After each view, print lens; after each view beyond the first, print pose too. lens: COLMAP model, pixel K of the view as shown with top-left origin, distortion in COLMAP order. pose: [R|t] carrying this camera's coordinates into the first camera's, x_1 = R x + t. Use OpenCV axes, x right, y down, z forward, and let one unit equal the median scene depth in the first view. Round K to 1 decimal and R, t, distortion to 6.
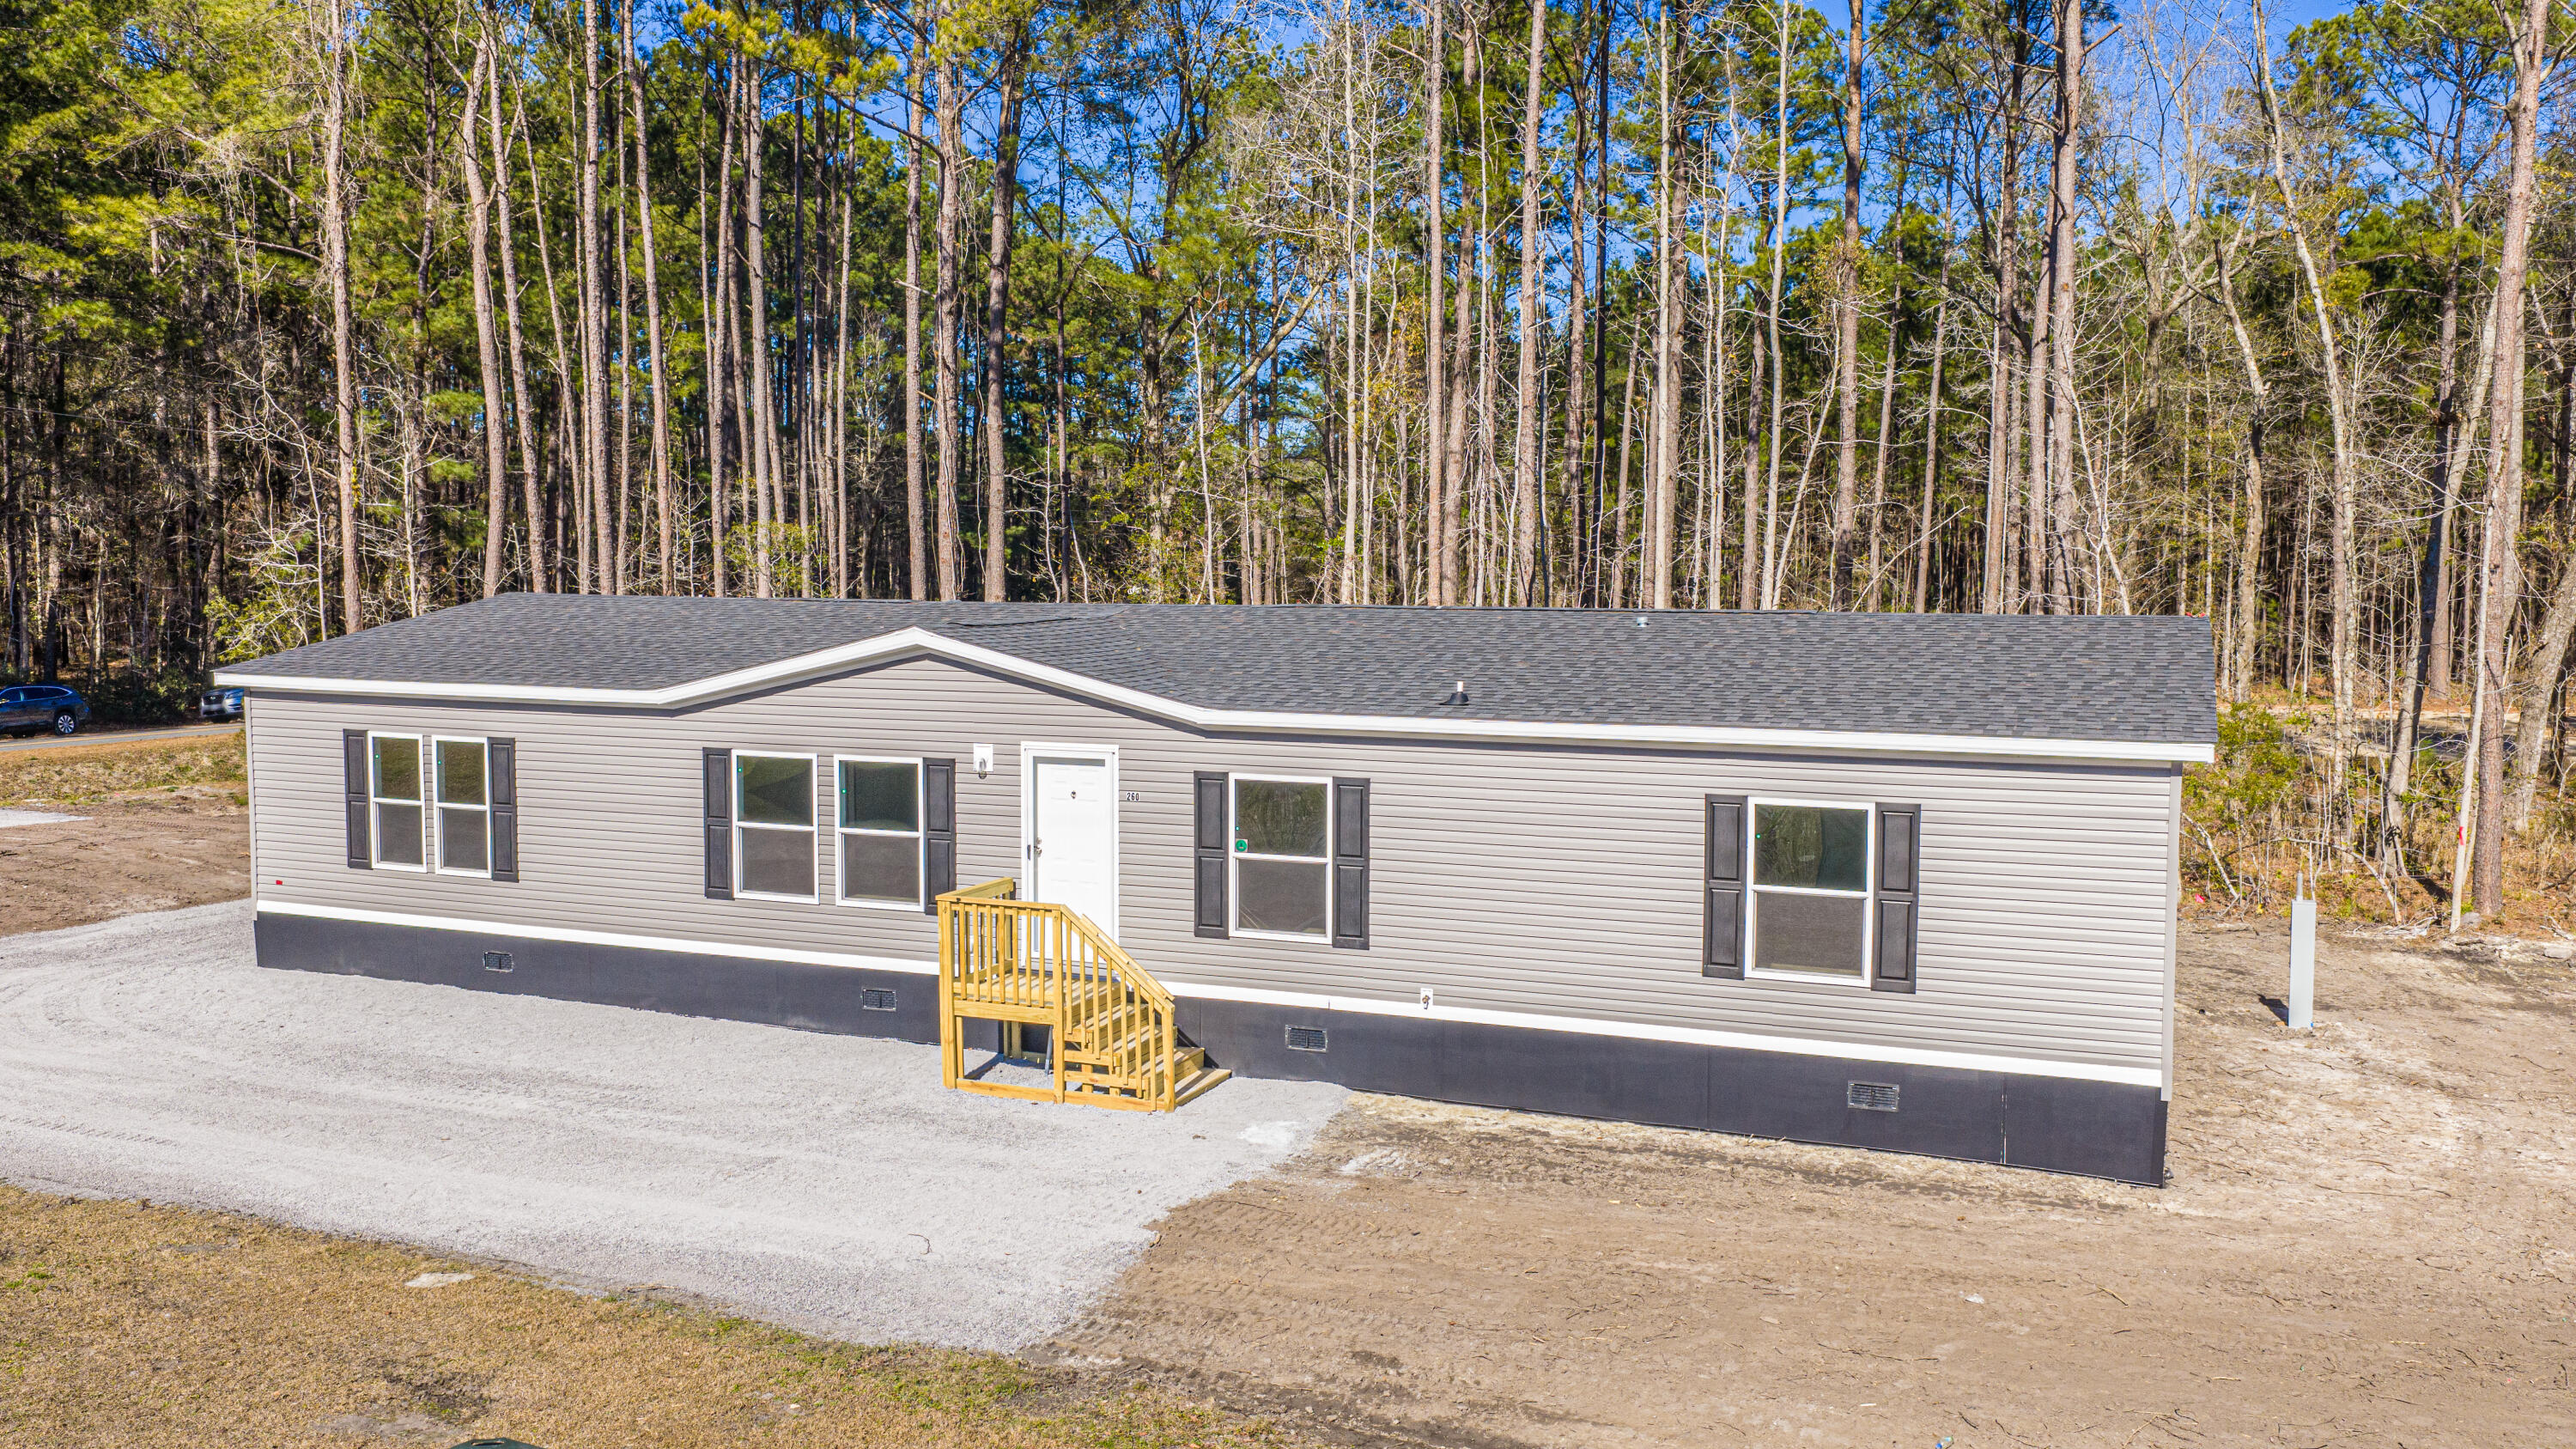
lens RADIAL K [[2119.2, 0, 1288.0], [0, 2119.2, 724.5], [0, 0, 1]] dist [0.027134, -0.057459]
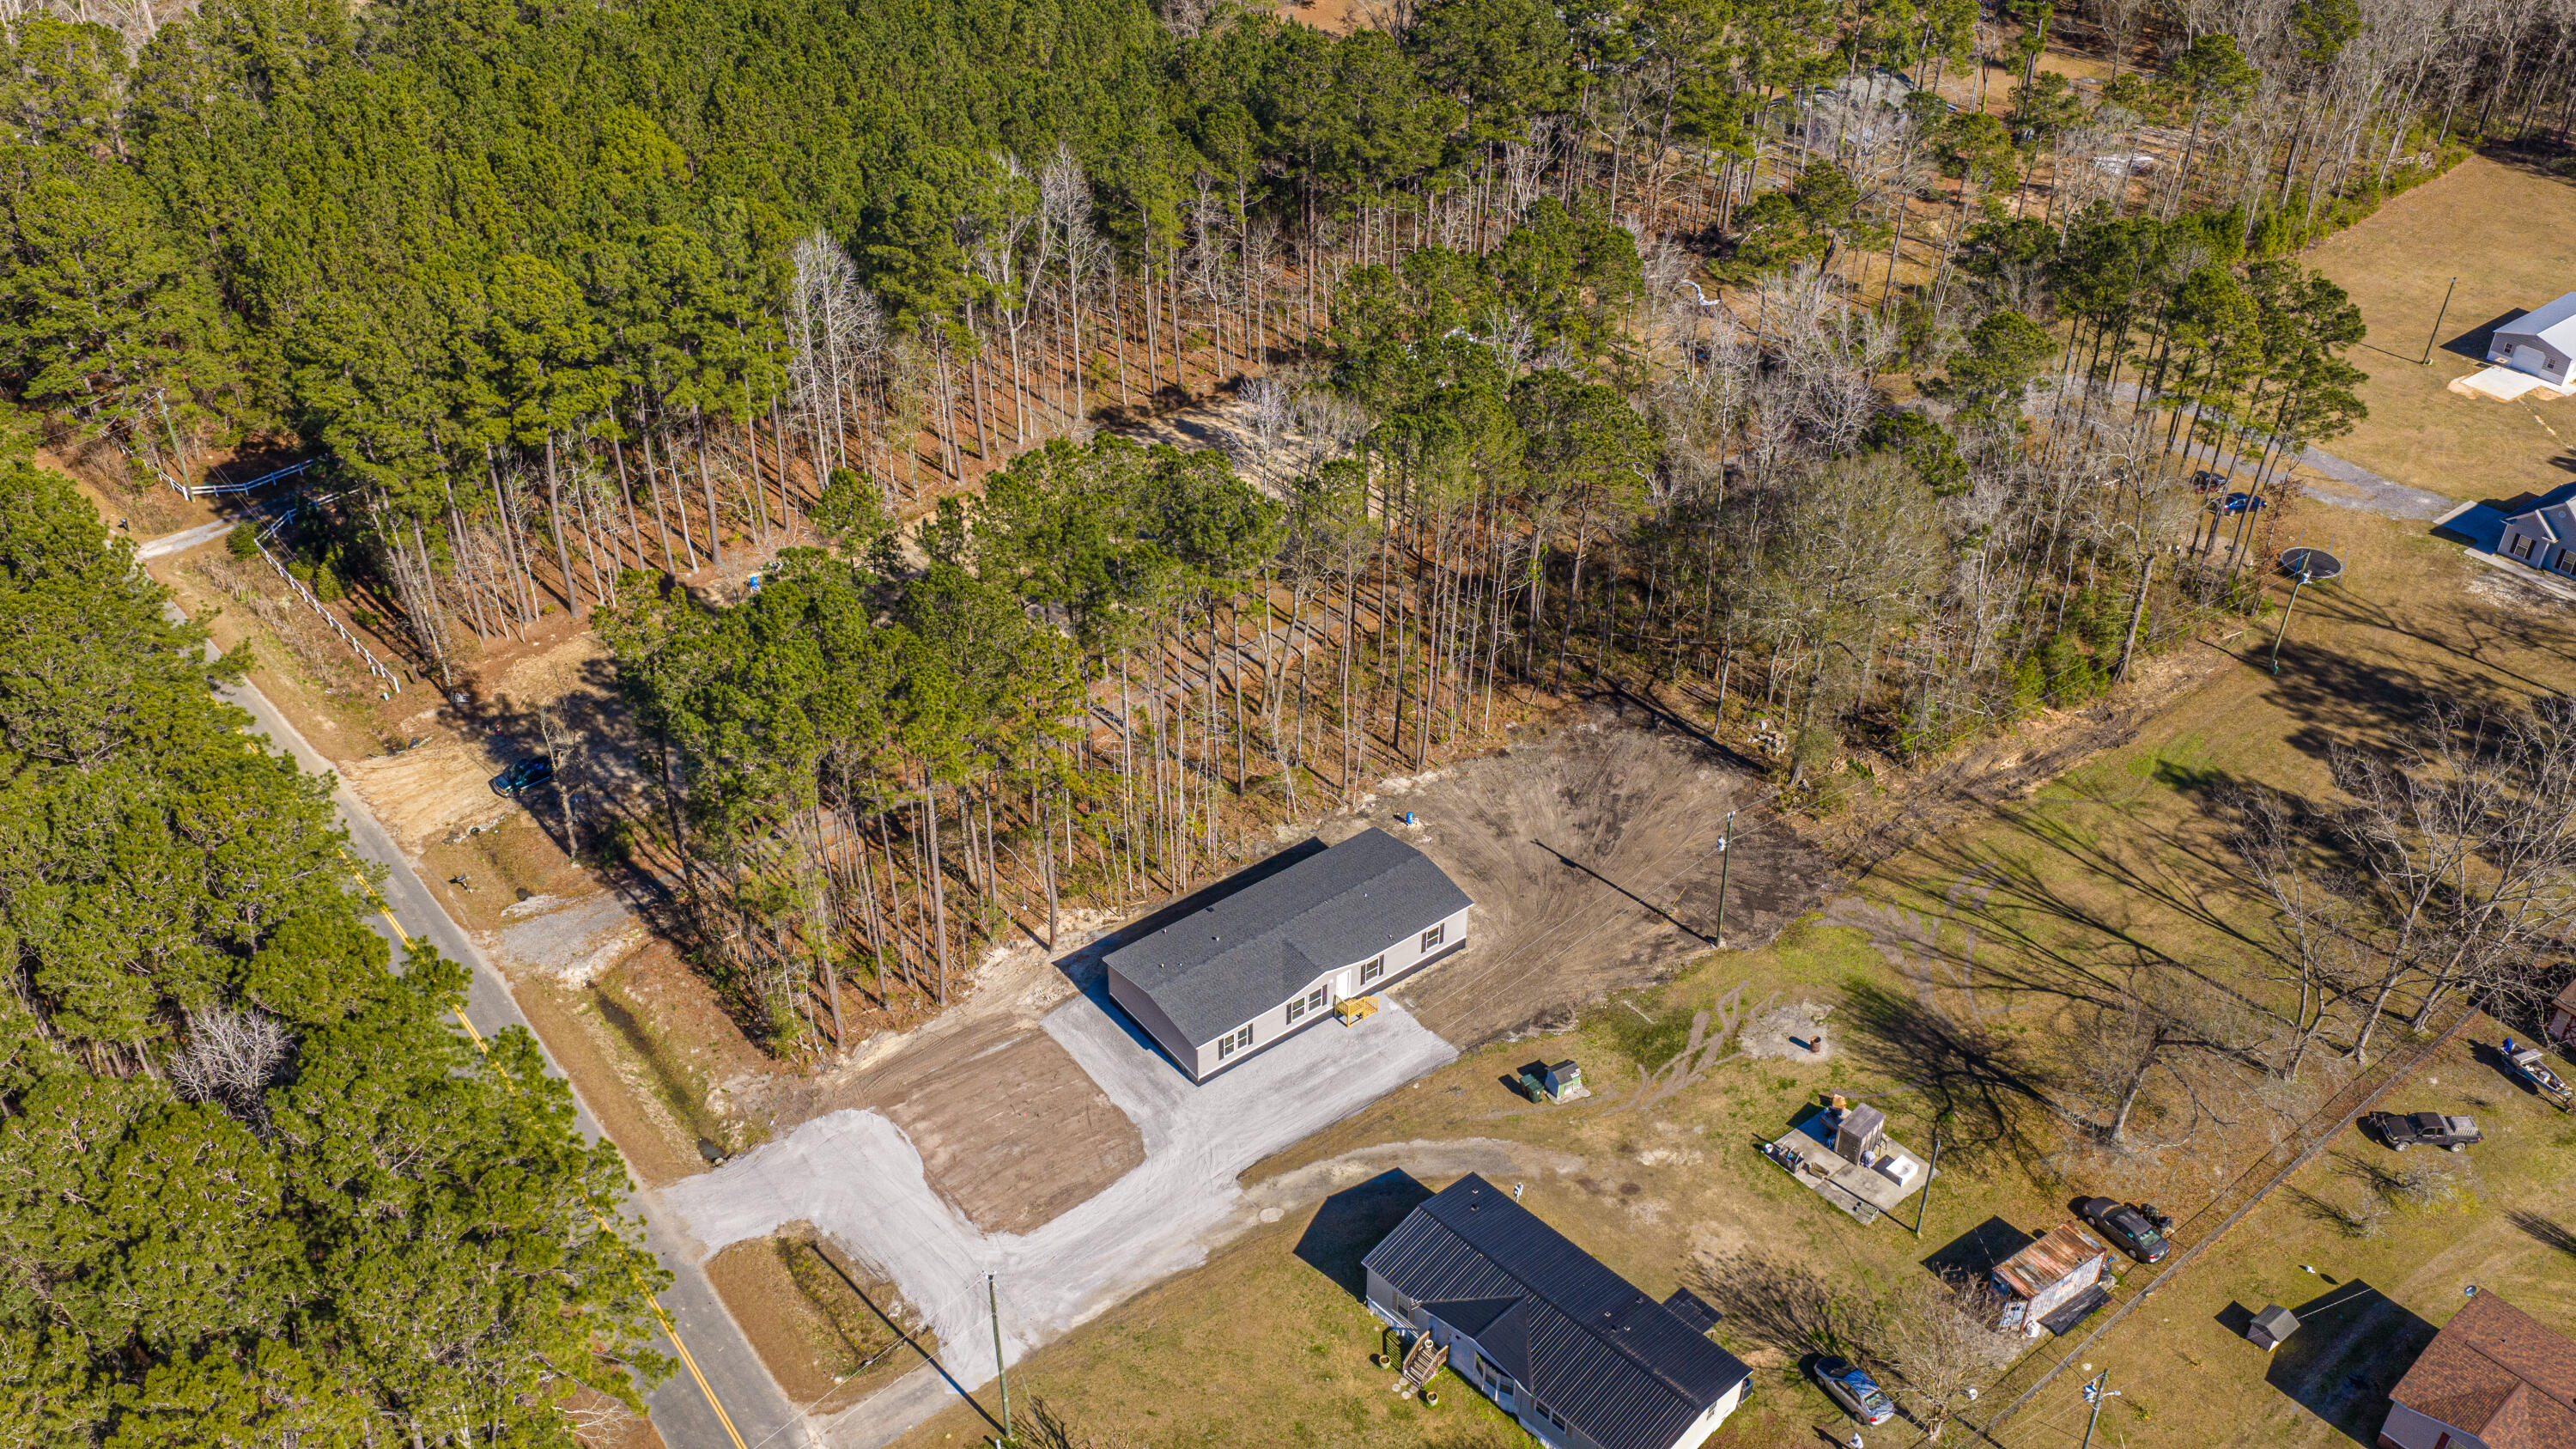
lens RADIAL K [[2119.2, 0, 1288.0], [0, 2119.2, 724.5], [0, 0, 1]] dist [0.027134, -0.057459]
pose [[0.500247, -0.501973, 0.705532, -3.909260], [0.060363, 0.833048, 0.549898, -3.741029], [-0.863776, -0.232497, 0.447031, -1.354788]]
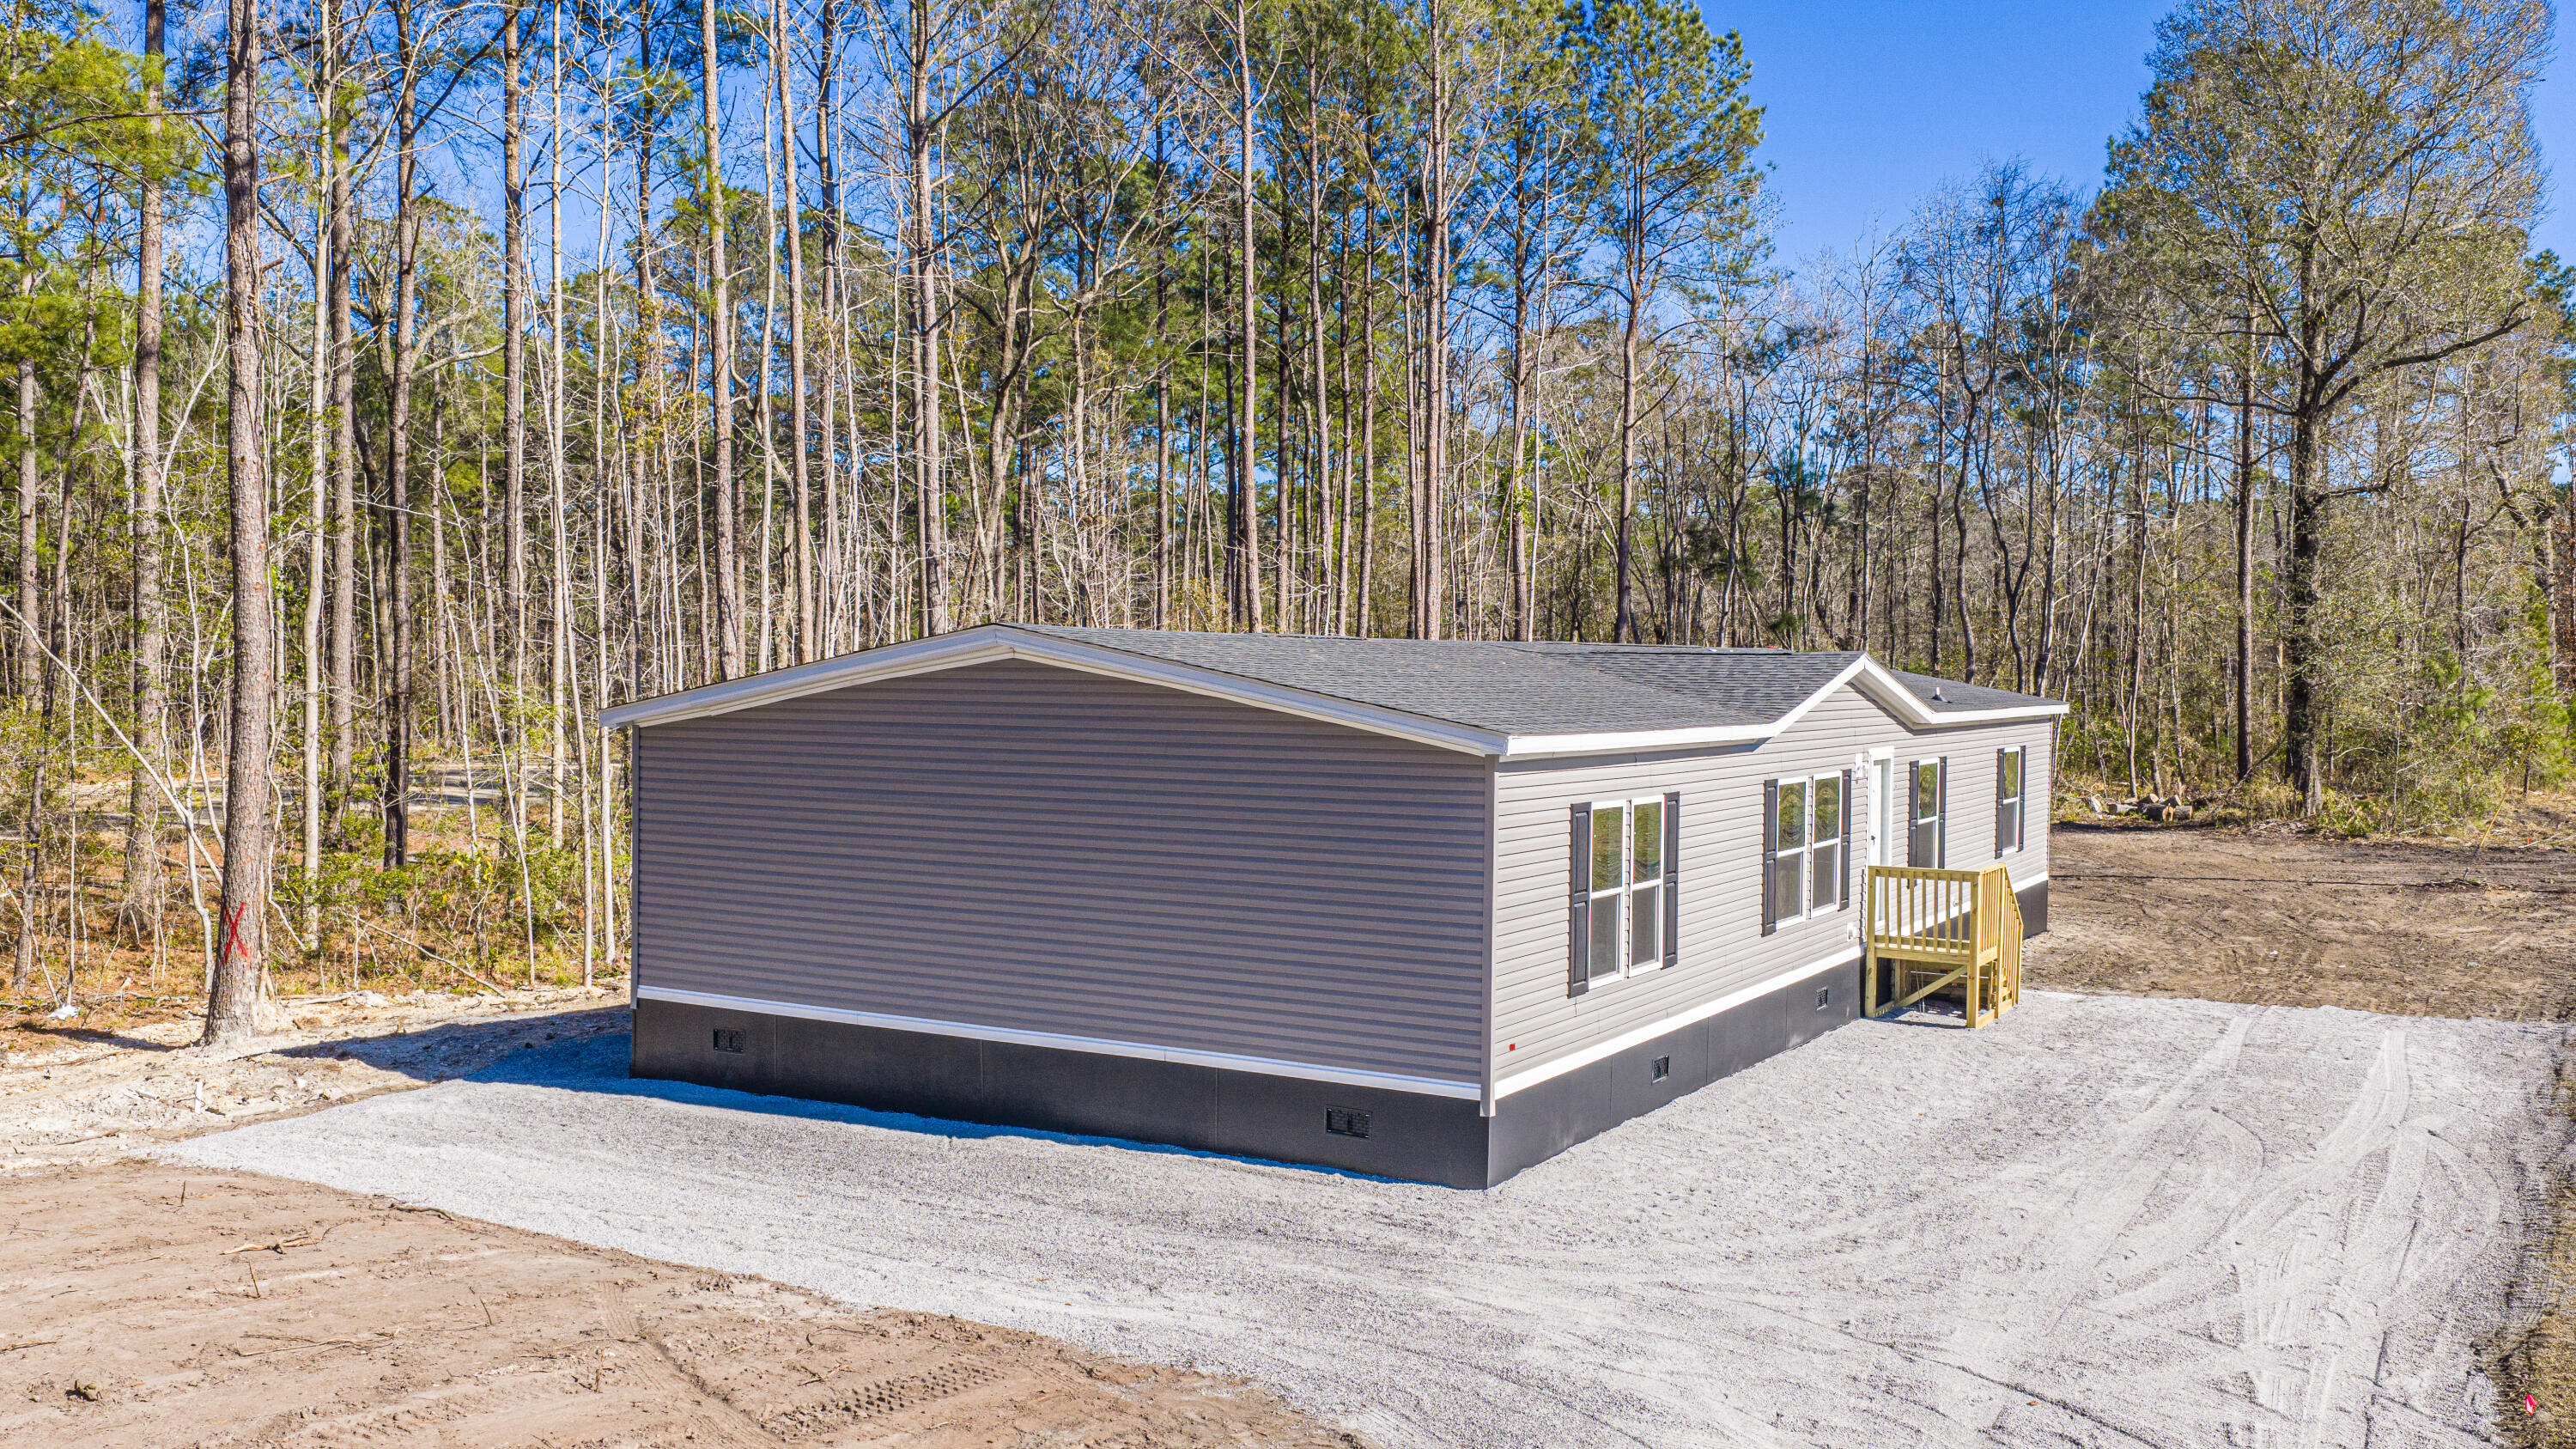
lens RADIAL K [[2133.7, 0, 1288.0], [0, 2133.7, 724.5], [0, 0, 1]] dist [0.031245, -0.066193]
pose [[0.142482, -0.039210, 0.989020, -1.285550], [0.054606, 0.998005, 0.031700, -0.058193], [-0.988290, 0.049490, 0.144339, 1.087925]]
